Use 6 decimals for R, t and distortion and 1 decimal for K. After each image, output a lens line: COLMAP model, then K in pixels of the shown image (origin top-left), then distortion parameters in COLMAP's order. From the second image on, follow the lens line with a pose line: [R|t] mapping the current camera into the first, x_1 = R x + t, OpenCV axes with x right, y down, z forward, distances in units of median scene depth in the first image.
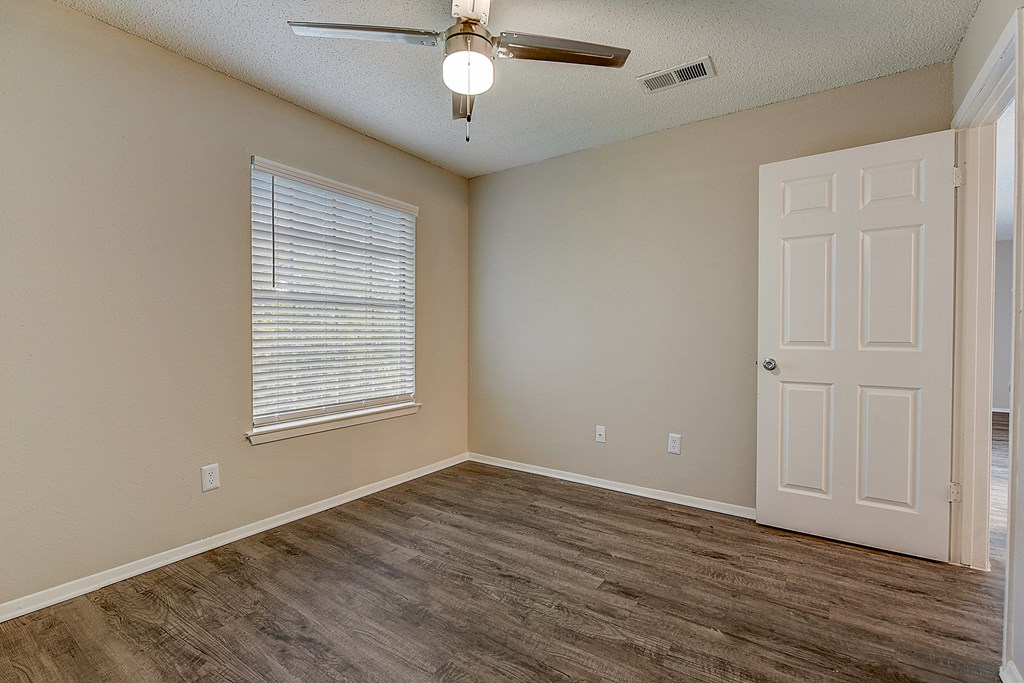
lens RADIAL K [[454.6, 0, 514.5], [0, 454.6, 338.9], [0, 0, 1]] dist [-0.001467, -0.000924]
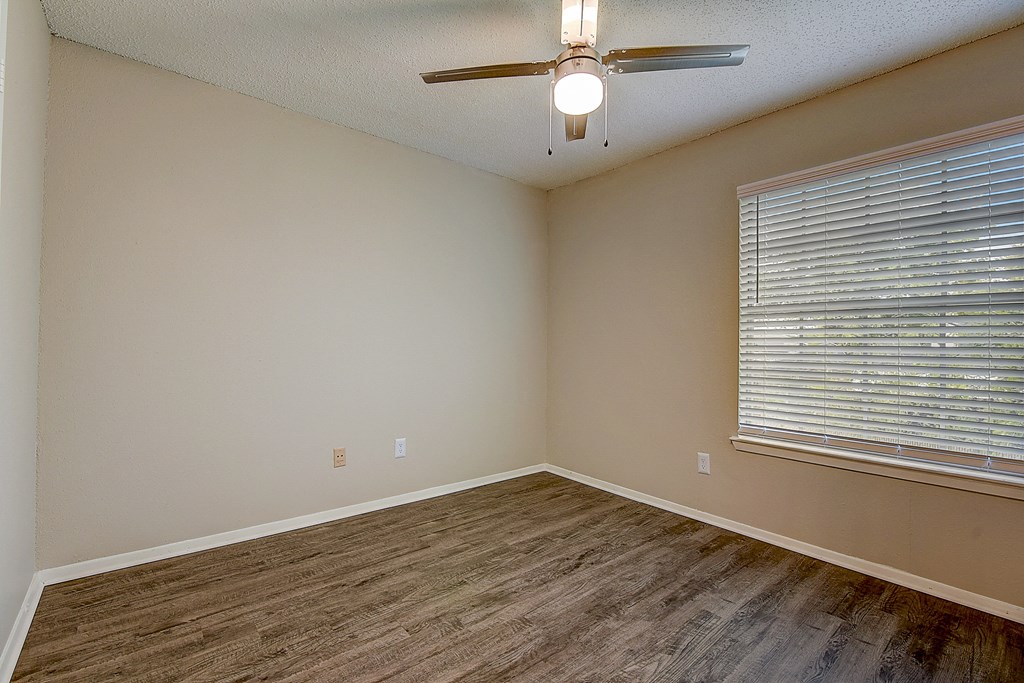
lens RADIAL K [[454.6, 0, 514.5], [0, 454.6, 338.9], [0, 0, 1]] dist [-0.001467, -0.000924]
pose [[-0.265776, -0.017031, -0.963885, 0.621886], [-0.024870, 0.999632, -0.010805, -0.007174], [0.963714, 0.021100, -0.266101, 0.769457]]
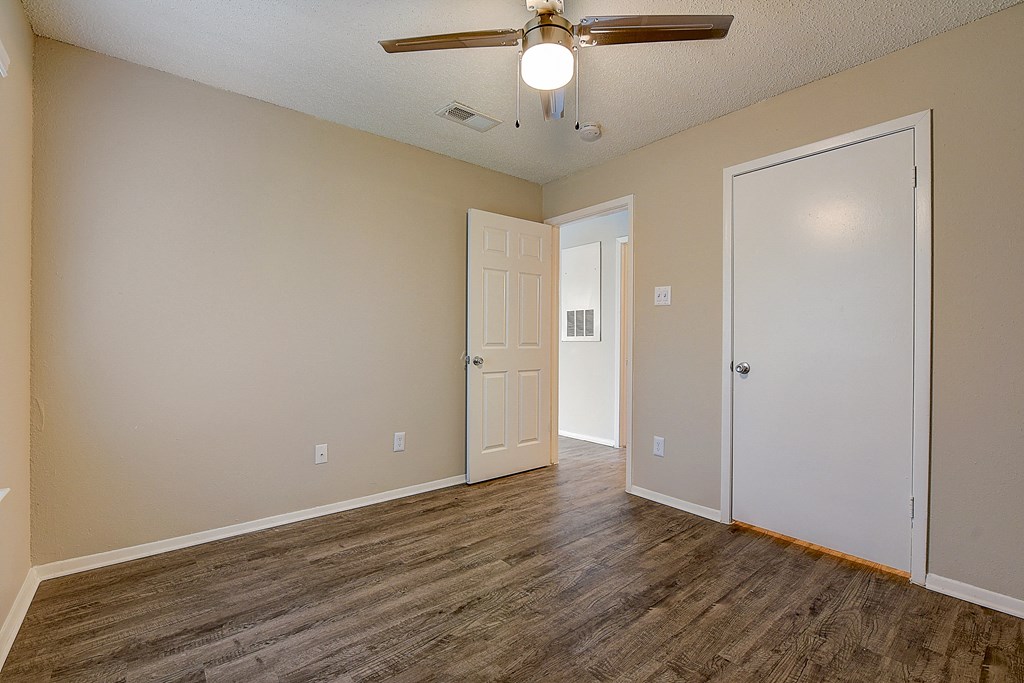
lens RADIAL K [[454.6, 0, 514.5], [0, 454.6, 338.9], [0, 0, 1]] dist [-0.001467, -0.000924]
pose [[0.274929, -0.000877, 0.961464, -0.701441], [0.006063, 0.999981, -0.000821, -0.005959], [-0.961446, 0.006055, 0.274929, 0.540331]]
